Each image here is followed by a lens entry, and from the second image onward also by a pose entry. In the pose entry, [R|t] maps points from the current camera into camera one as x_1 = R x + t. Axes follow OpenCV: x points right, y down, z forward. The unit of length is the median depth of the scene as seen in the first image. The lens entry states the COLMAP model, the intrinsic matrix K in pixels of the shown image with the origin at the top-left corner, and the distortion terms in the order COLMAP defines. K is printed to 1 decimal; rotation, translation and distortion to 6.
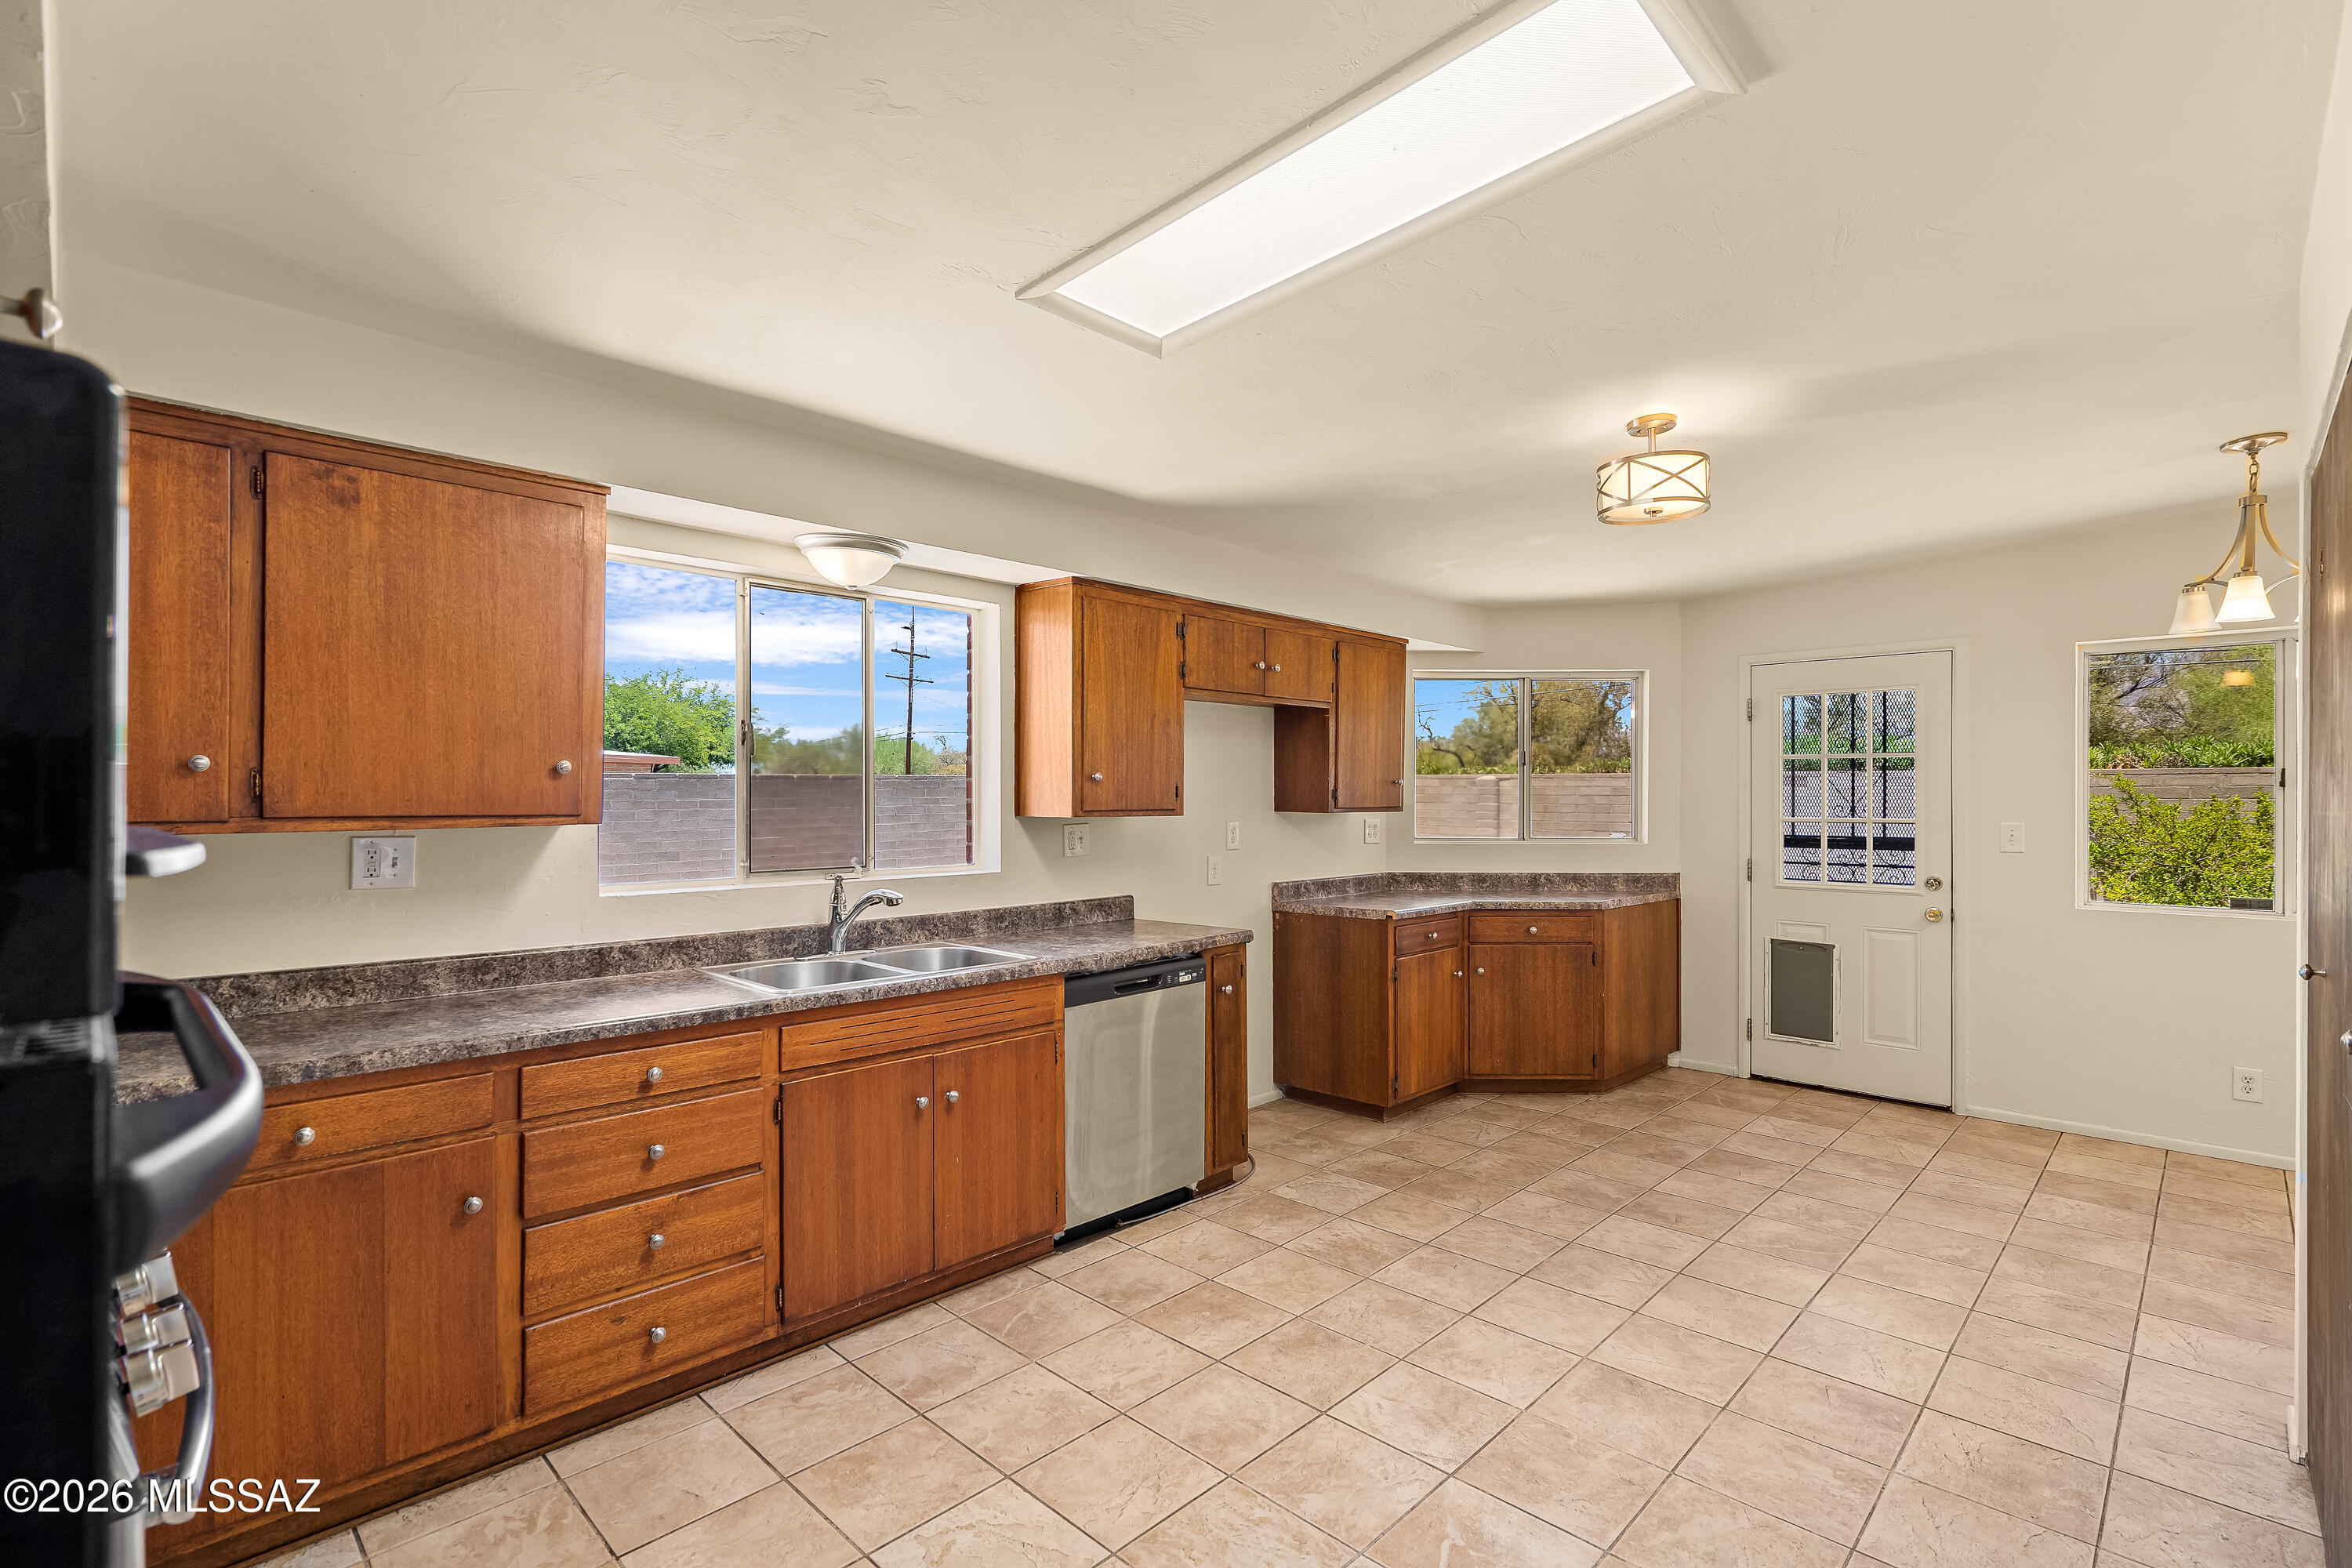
lens RADIAL K [[1081.2, 0, 1178.1], [0, 1081.2, 799.9], [0, 0, 1]] dist [-0.000488, 0.000708]
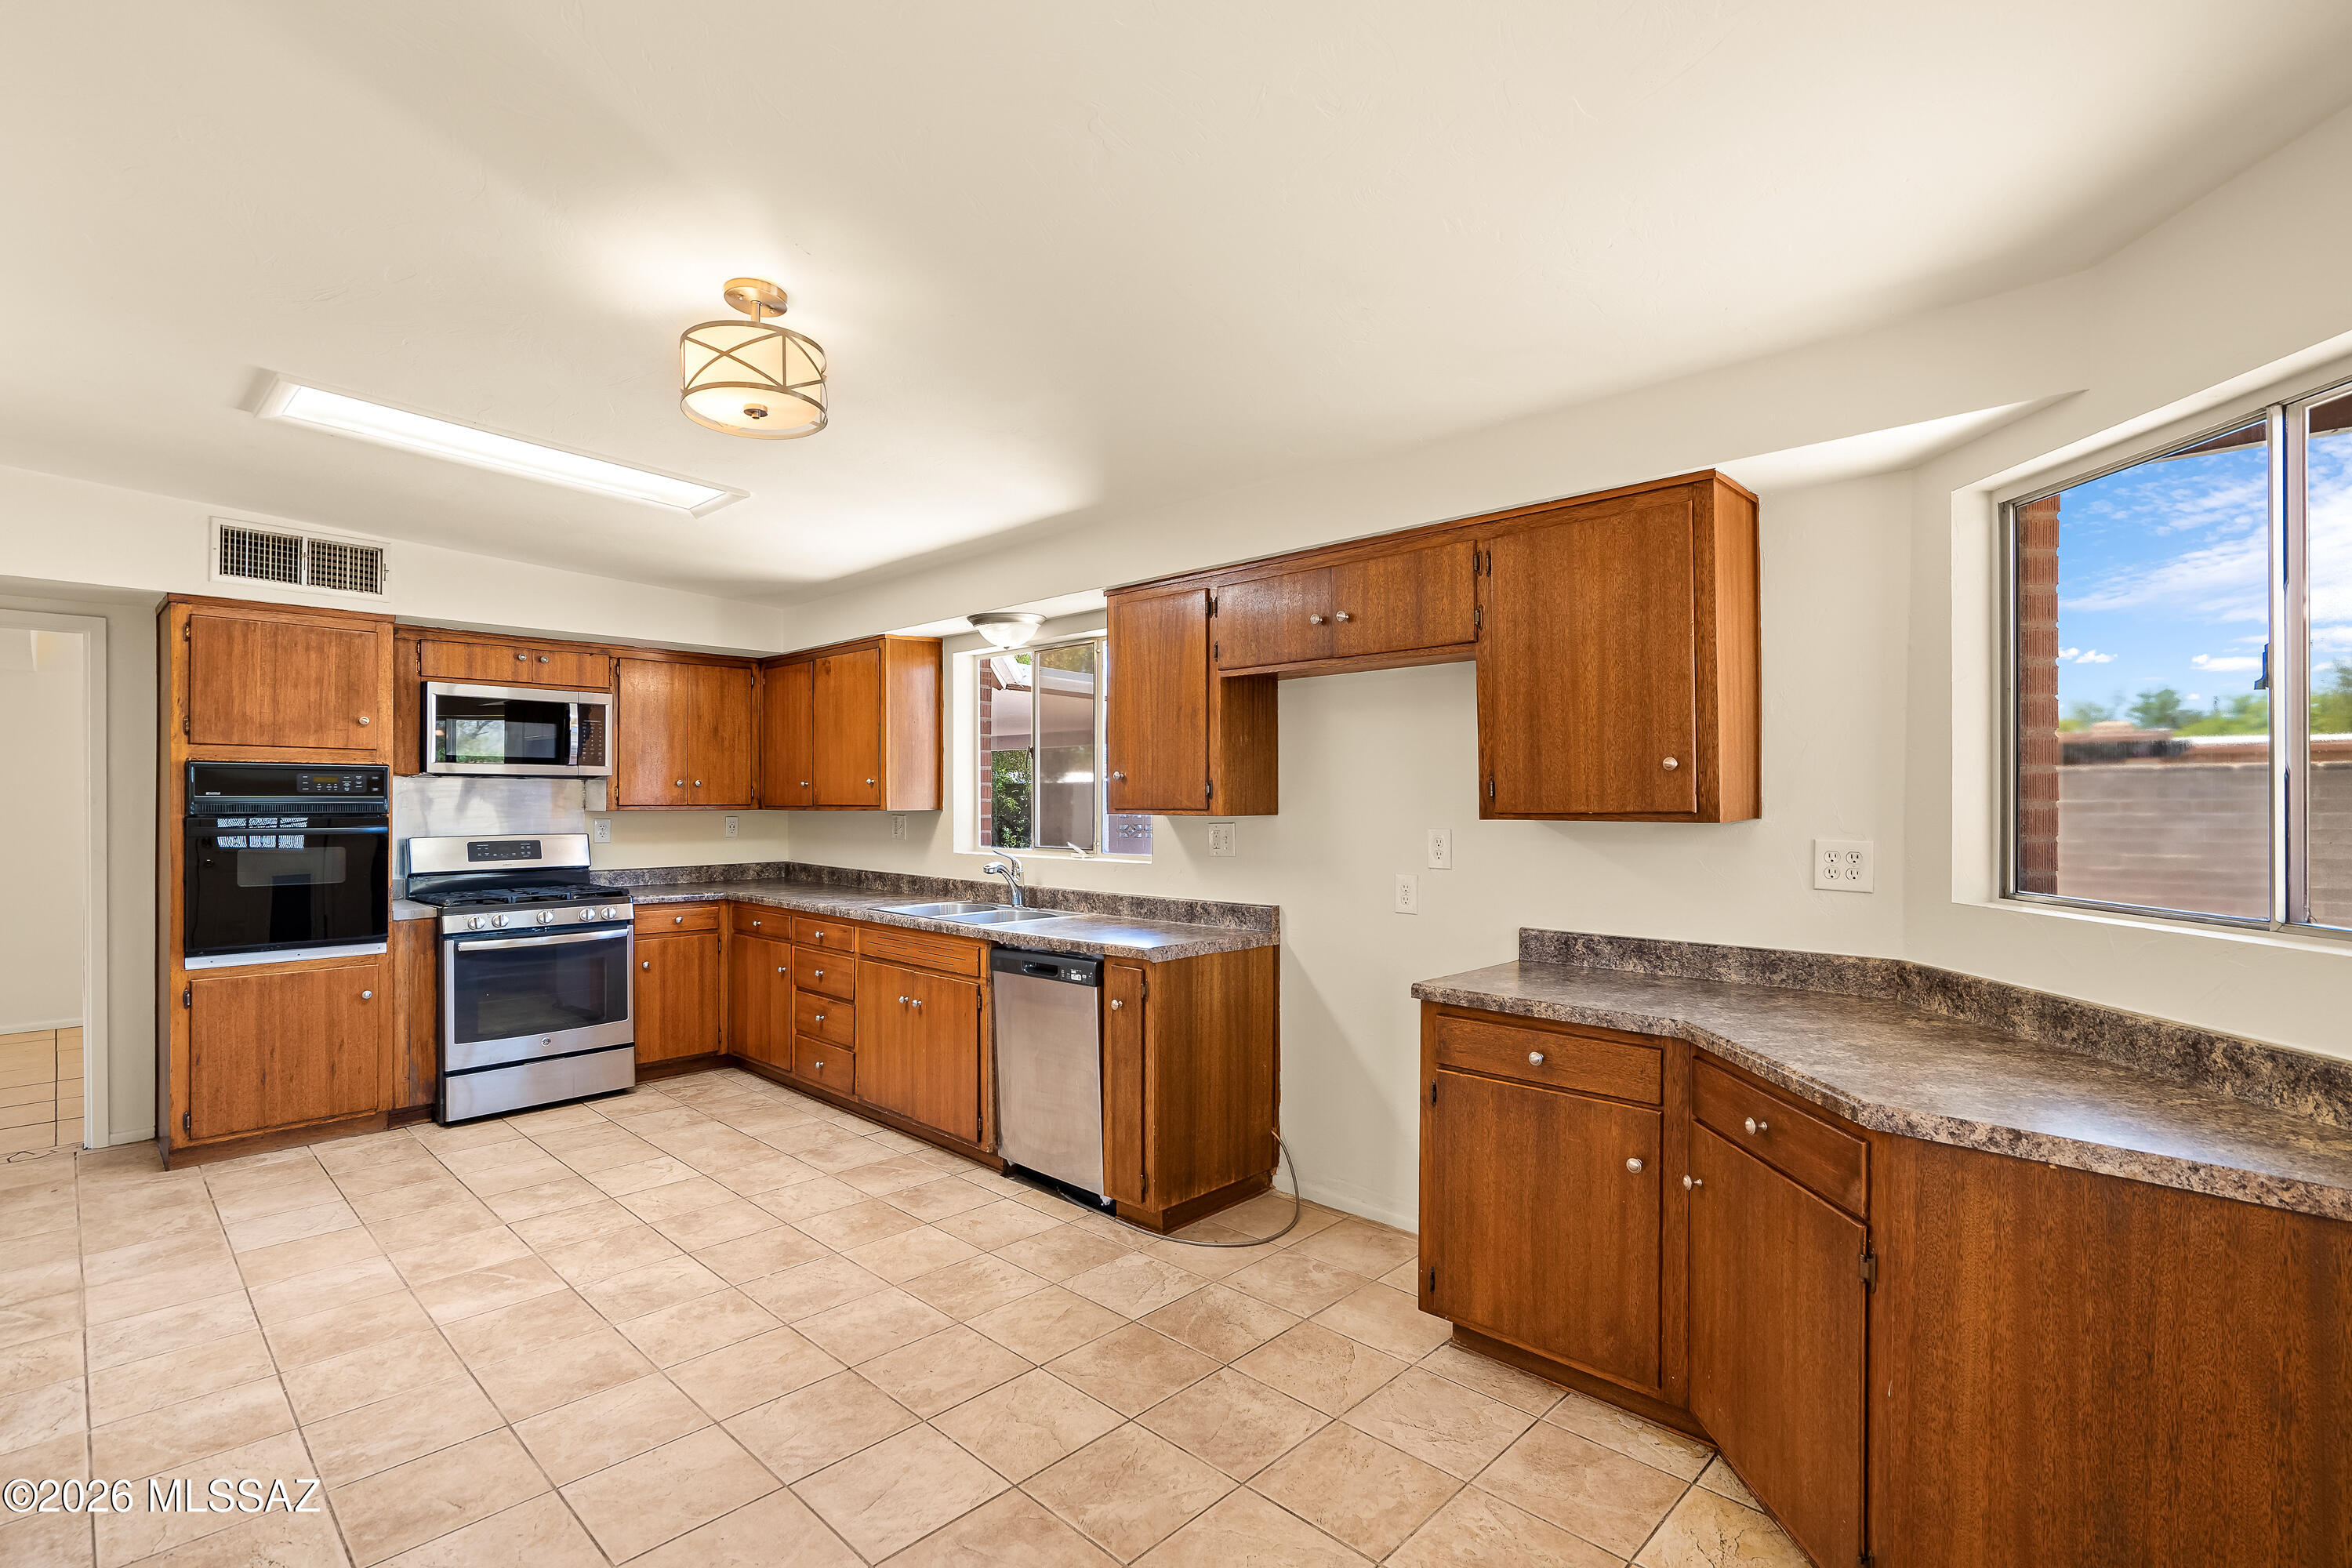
lens RADIAL K [[1094.1, 0, 1176.6], [0, 1094.1, 802.0], [0, 0, 1]] dist [-0.004261, -0.000335]
pose [[-0.000456, 0.000208, -1.000000, 1.163363], [-0.004451, 0.999990, 0.000210, 0.004044], [0.999990, 0.004452, -0.000455, 1.255403]]
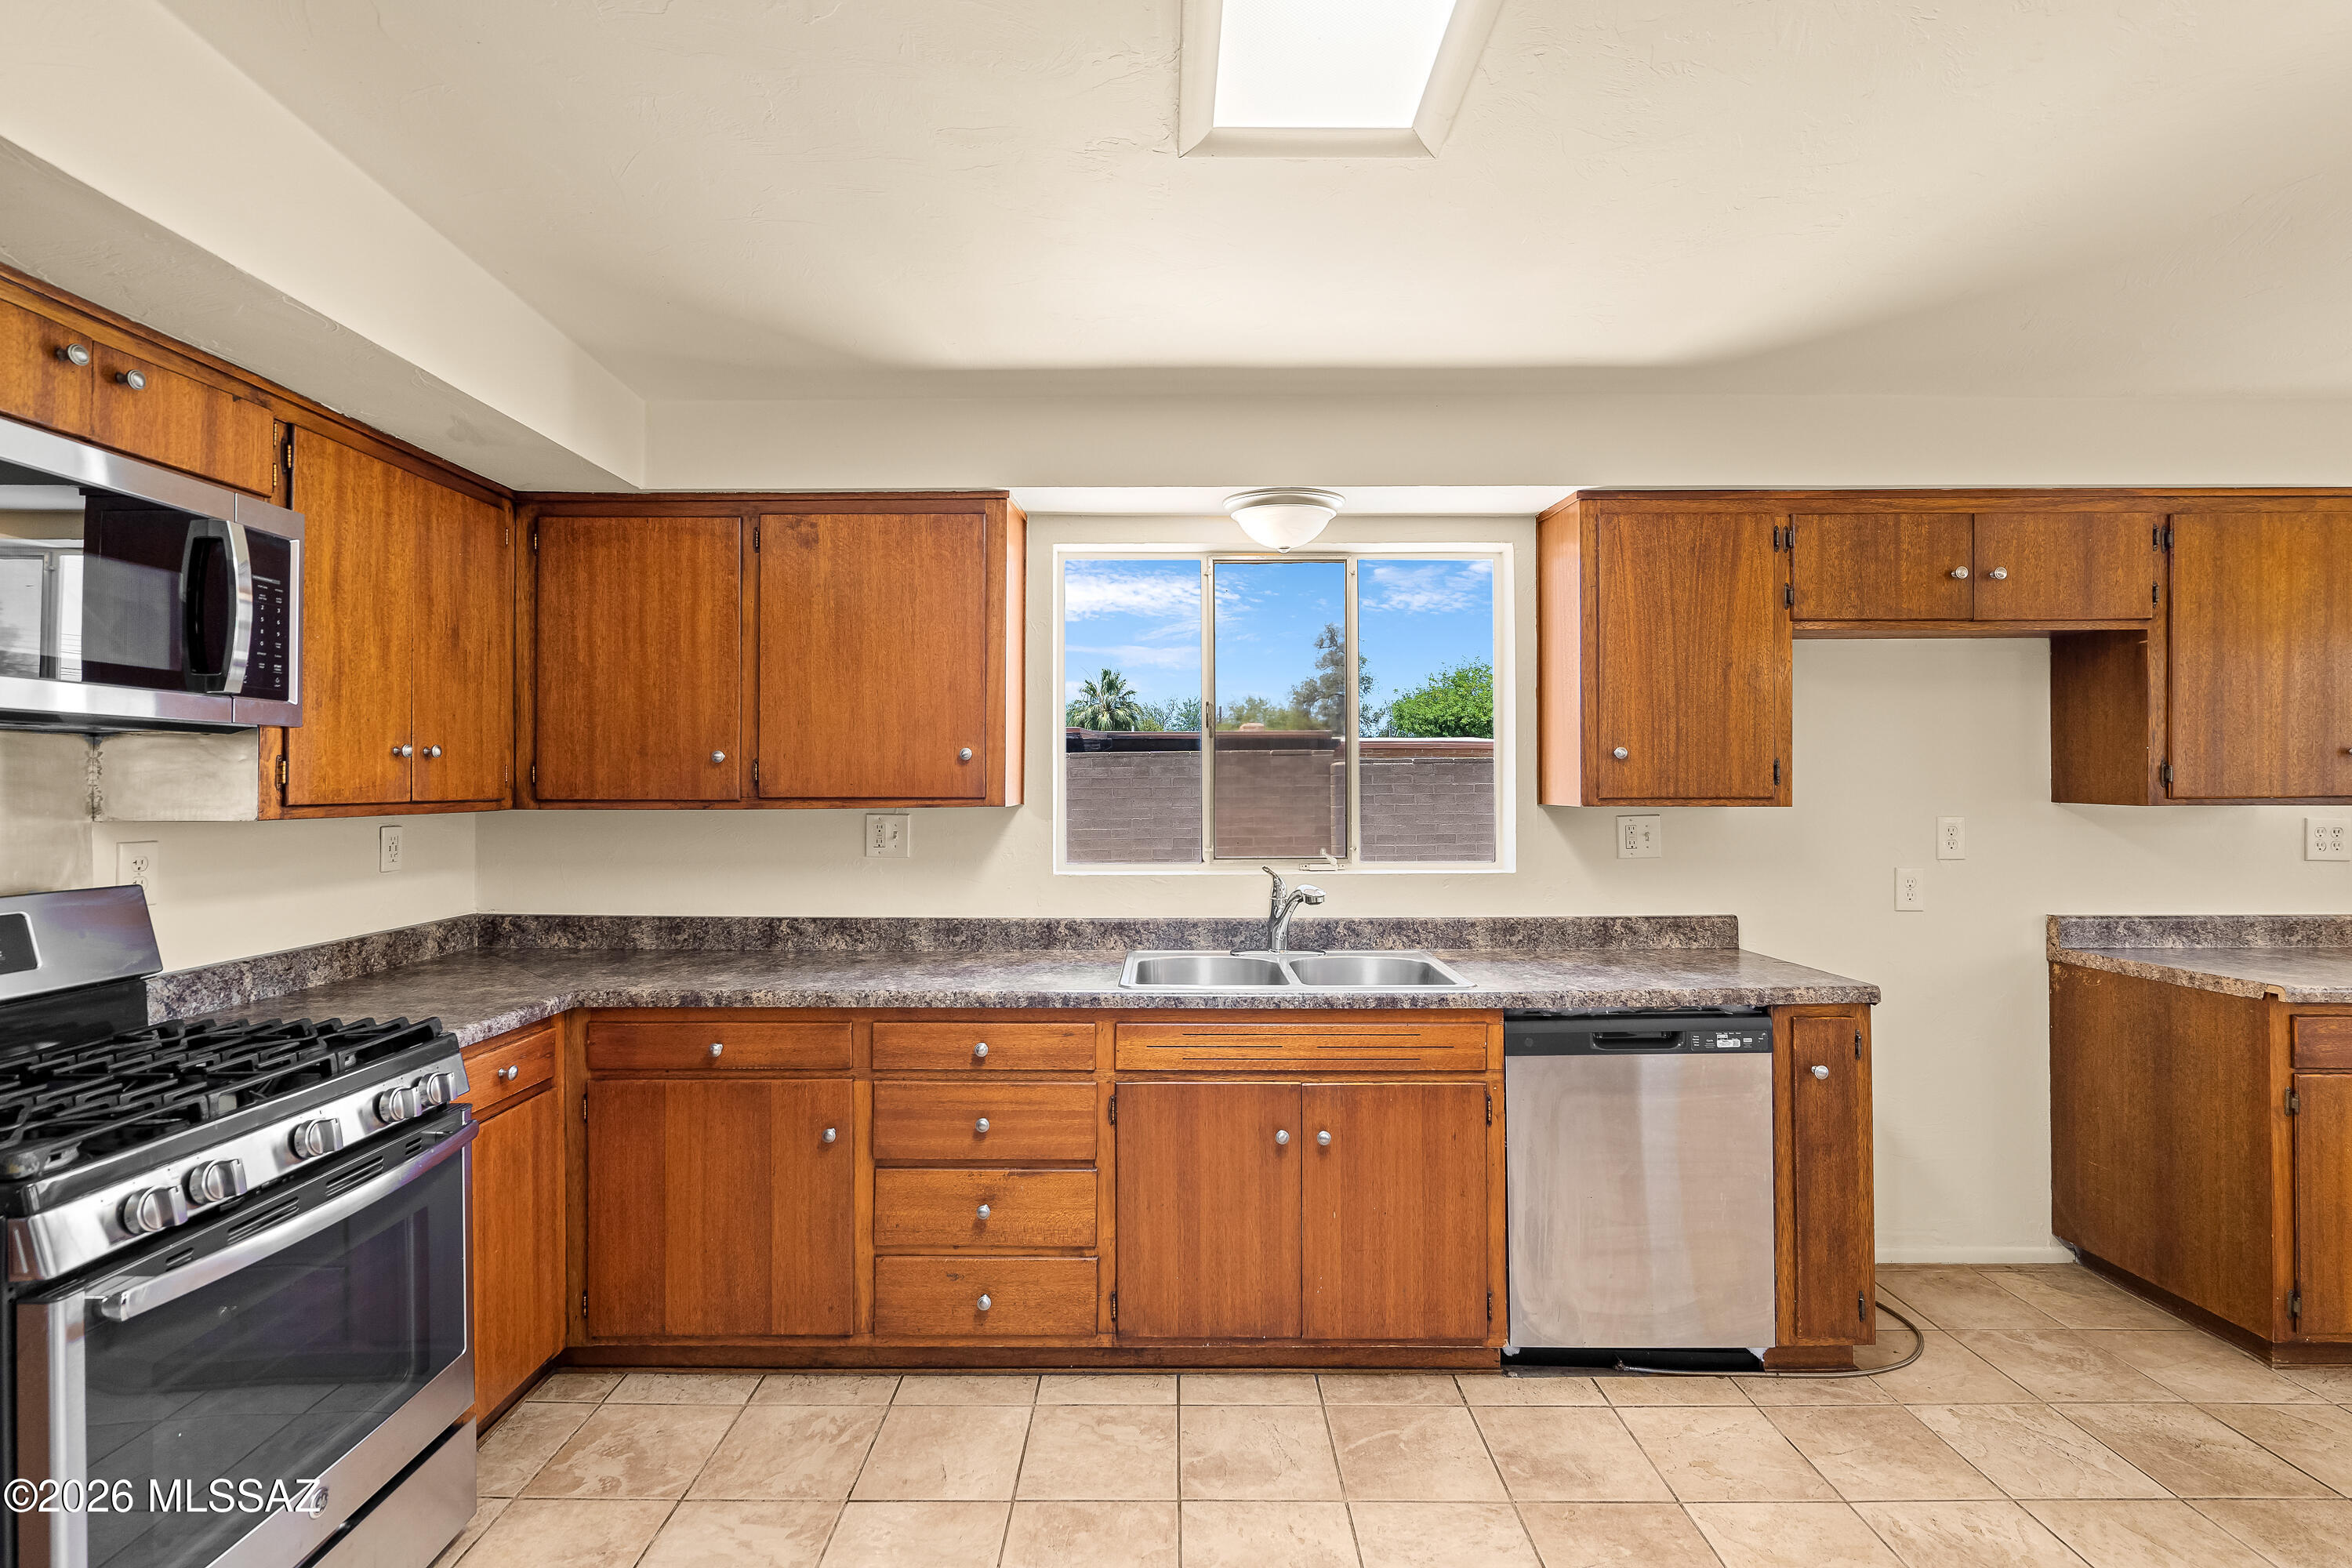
lens RADIAL K [[1085.2, 0, 1173.0], [0, 1085.2, 779.6], [0, 0, 1]] dist [-0.000190, 0.000619]
pose [[0.696341, -0.003029, -0.717705, 0.293755], [0.000080, 0.999991, -0.004143, 0.000099], [0.717711, 0.002827, 0.696335, 0.307645]]
